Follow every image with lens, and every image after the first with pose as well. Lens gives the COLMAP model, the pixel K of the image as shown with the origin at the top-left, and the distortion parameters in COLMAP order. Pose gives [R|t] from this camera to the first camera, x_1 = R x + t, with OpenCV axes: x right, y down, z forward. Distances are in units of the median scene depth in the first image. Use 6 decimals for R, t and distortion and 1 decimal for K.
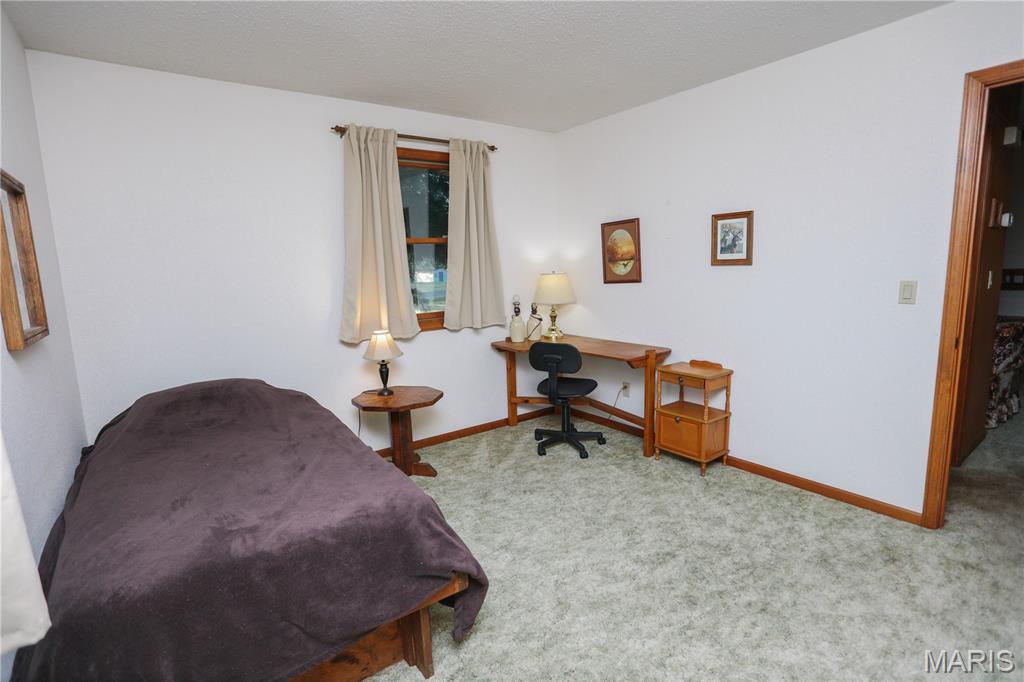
lens RADIAL K [[518.7, 0, 512.0], [0, 518.7, 341.0], [0, 0, 1]] dist [-0.076137, 0.040037]
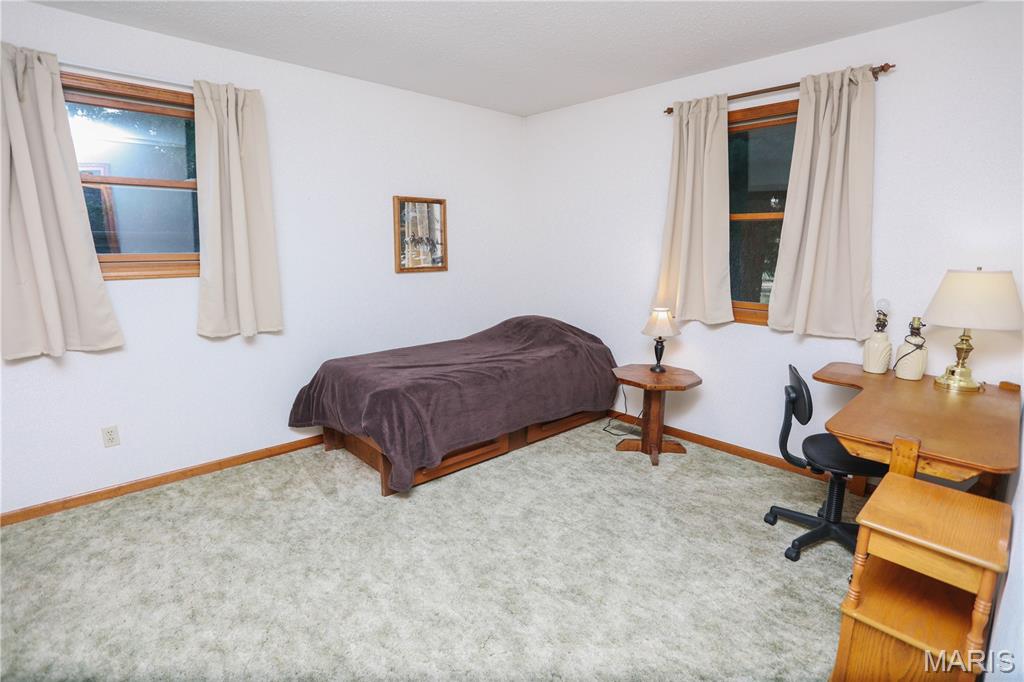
lens RADIAL K [[518.7, 0, 512.0], [0, 518.7, 341.0], [0, 0, 1]] dist [-0.076137, 0.040037]
pose [[0.080820, 0.215957, -0.973052, 0.688418], [-0.149734, 0.967798, 0.202354, -0.113099], [0.985418, 0.129345, 0.110554, 0.578405]]
